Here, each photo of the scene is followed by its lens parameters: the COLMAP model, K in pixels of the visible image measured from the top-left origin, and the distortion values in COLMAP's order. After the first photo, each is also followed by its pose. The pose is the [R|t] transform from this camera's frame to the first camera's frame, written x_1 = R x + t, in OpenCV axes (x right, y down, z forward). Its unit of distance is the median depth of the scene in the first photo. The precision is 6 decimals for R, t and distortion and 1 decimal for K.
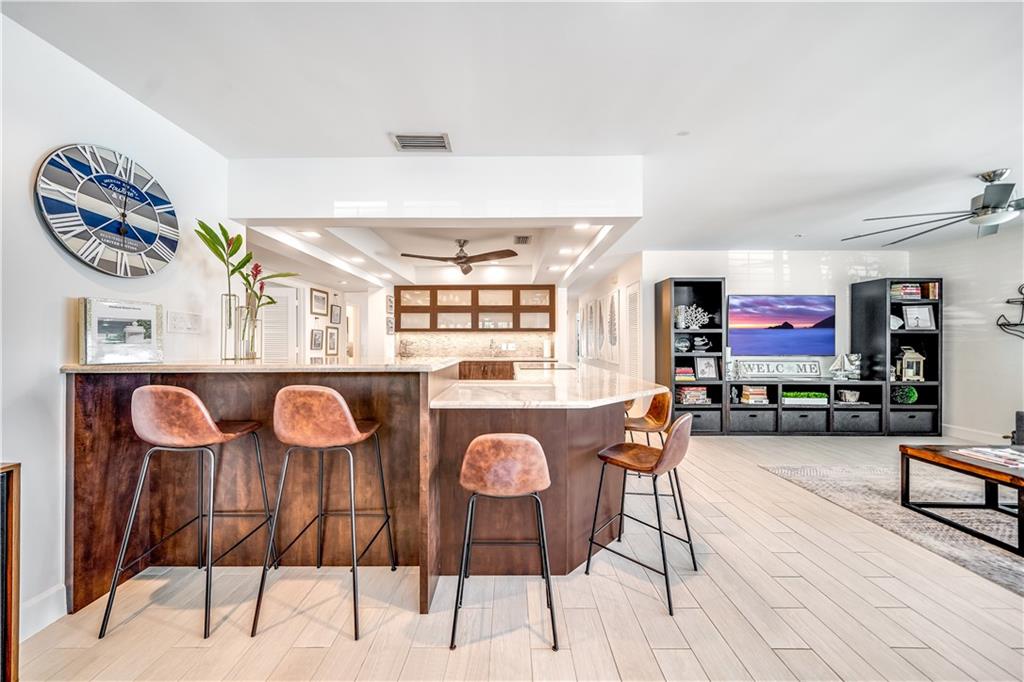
lens RADIAL K [[347.6, 0, 506.8], [0, 347.6, 342.5], [0, 0, 1]] dist [0.001312, -0.000384]
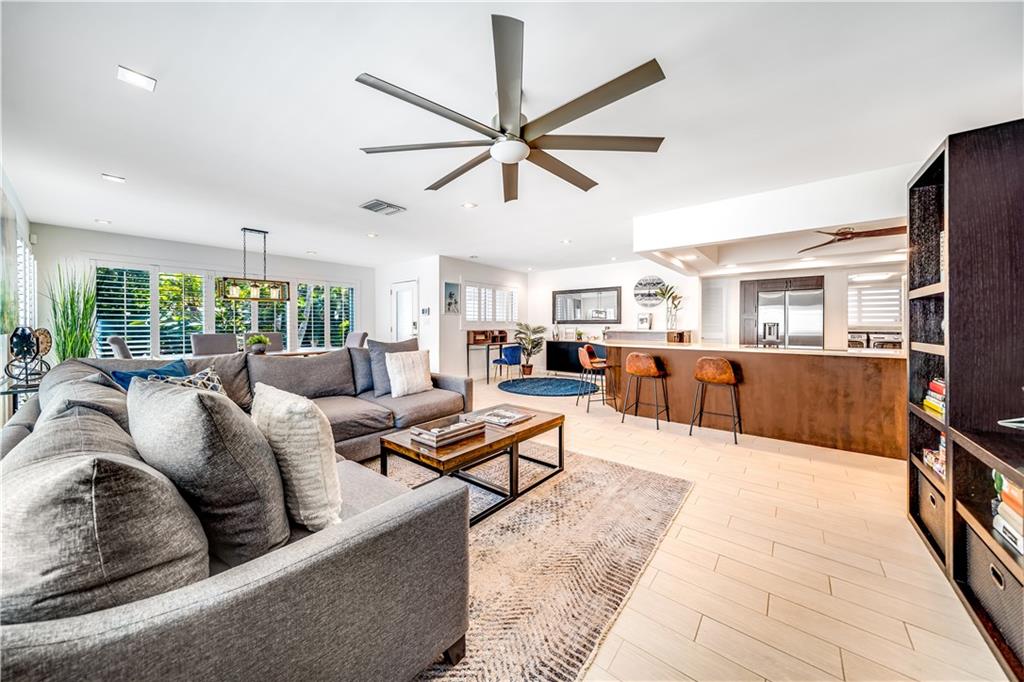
lens RADIAL K [[351.1, 0, 499.5], [0, 351.1, 325.8], [0, 0, 1]] dist [-0.005870, 0.000273]
pose [[-0.638894, 0.001686, -0.769293, 1.187554], [0.000231, 0.999998, 0.002000, 0.007050], [0.769295, 0.001101, -0.638893, 0.862414]]
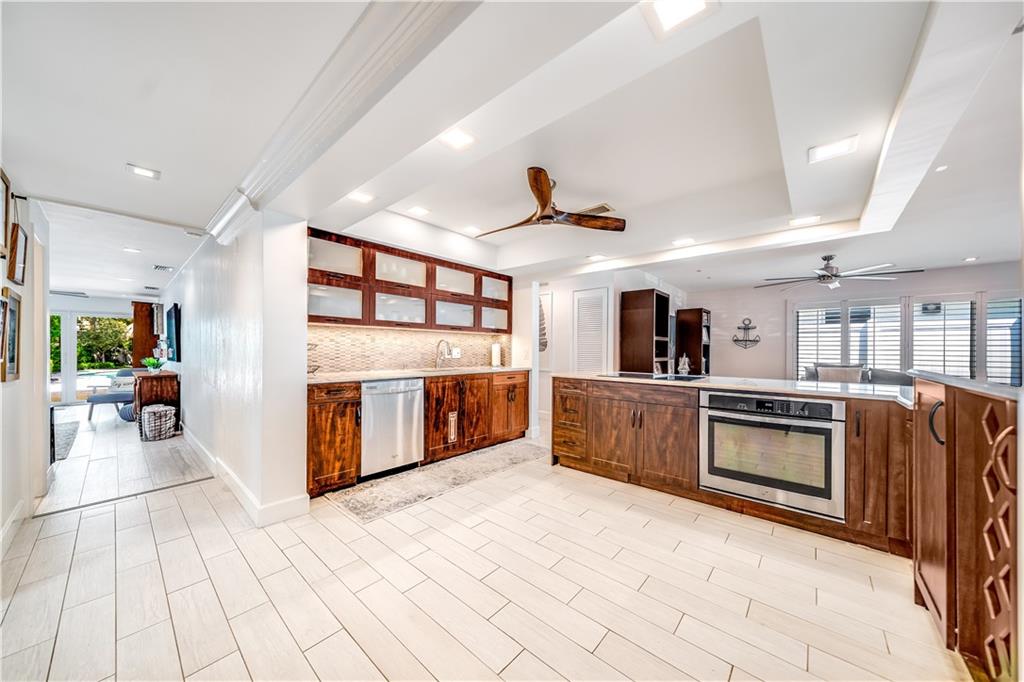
lens RADIAL K [[351.1, 0, 506.7], [0, 351.1, 349.1], [0, 0, 1]] dist [-0.005870, 0.000273]
pose [[0.663304, 0.007926, 0.748308, -0.634050], [-0.009207, 0.999955, -0.002431, 0.008178], [-0.748294, -0.005277, 0.663347, 0.611043]]
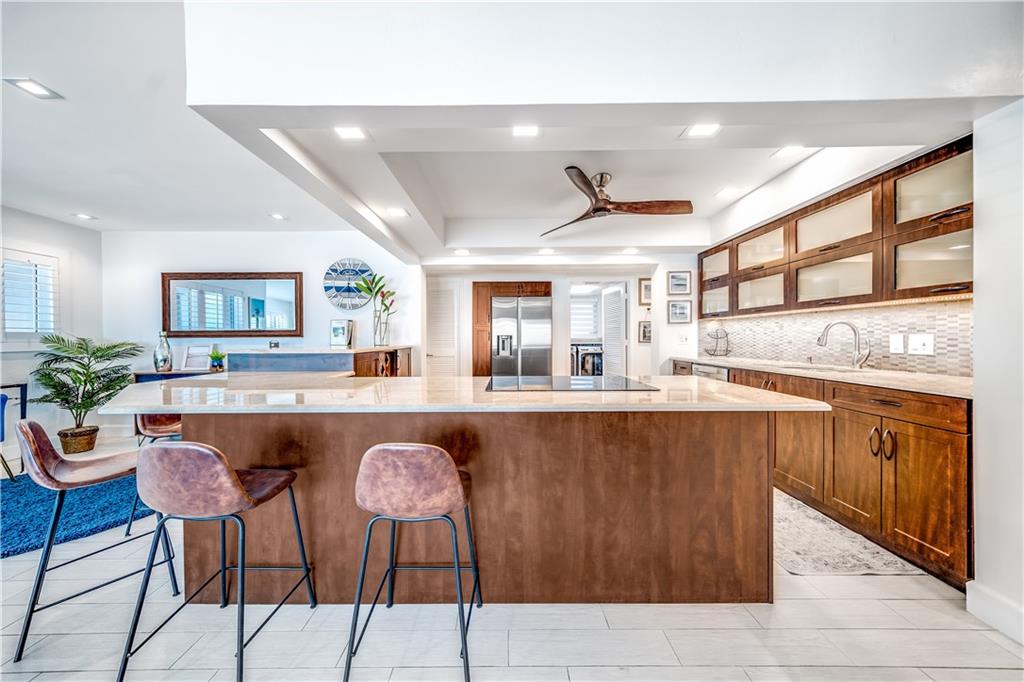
lens RADIAL K [[347.6, 0, 505.0], [0, 347.6, 340.9], [0, 0, 1]] dist [0.001312, -0.000384]
pose [[0.002357, 0.009327, -0.999954, 0.505315], [0.005506, 0.999941, 0.009340, 0.005705], [0.999982, -0.005528, 0.002305, 0.796678]]
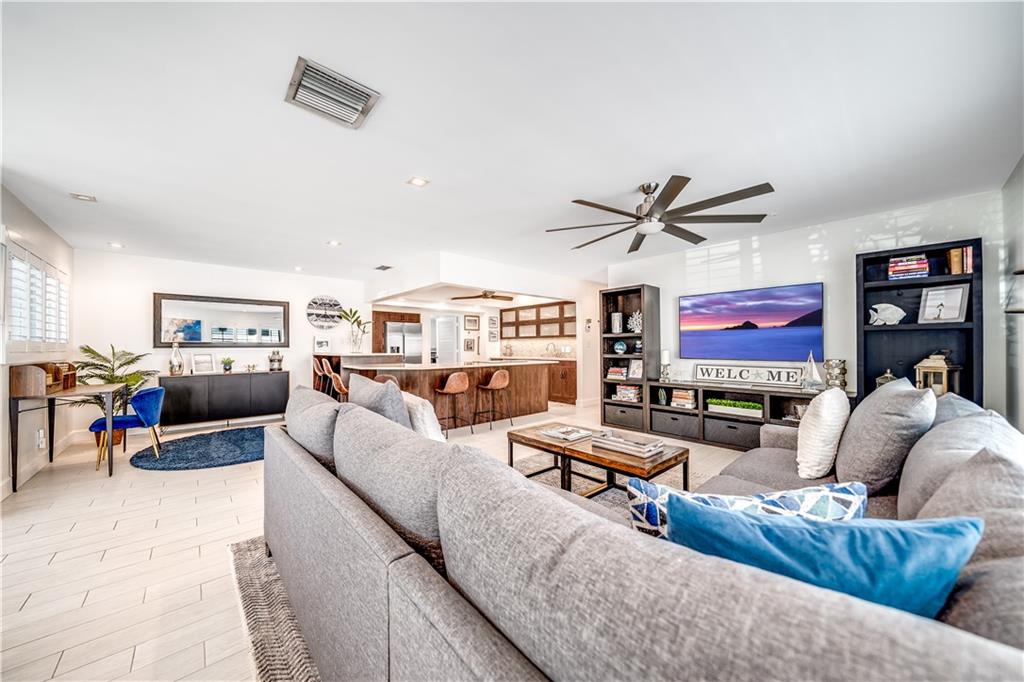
lens RADIAL K [[351.1, 0, 509.5], [0, 351.1, 342.2], [0, 0, 1]] dist [-0.005870, 0.000273]
pose [[0.675494, -0.013349, -0.737244, 1.120124], [0.004676, 0.999894, -0.013820, 0.002940], [0.737350, 0.005888, 0.675485, -0.024340]]
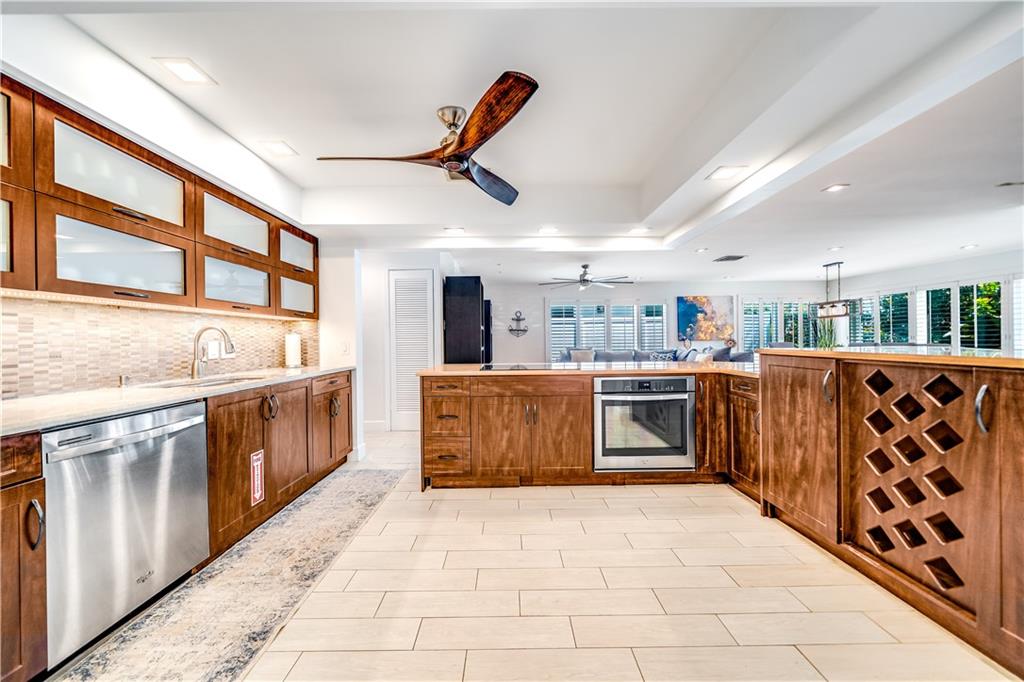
lens RADIAL K [[351.1, 0, 511.0], [0, 351.1, 341.3], [0, 0, 1]] dist [-0.005870, 0.000273]
pose [[-0.010359, -0.002847, 0.999942, -0.579314], [0.011875, 0.999925, 0.002970, 0.007952], [-0.999876, 0.011905, -0.010325, 0.908603]]
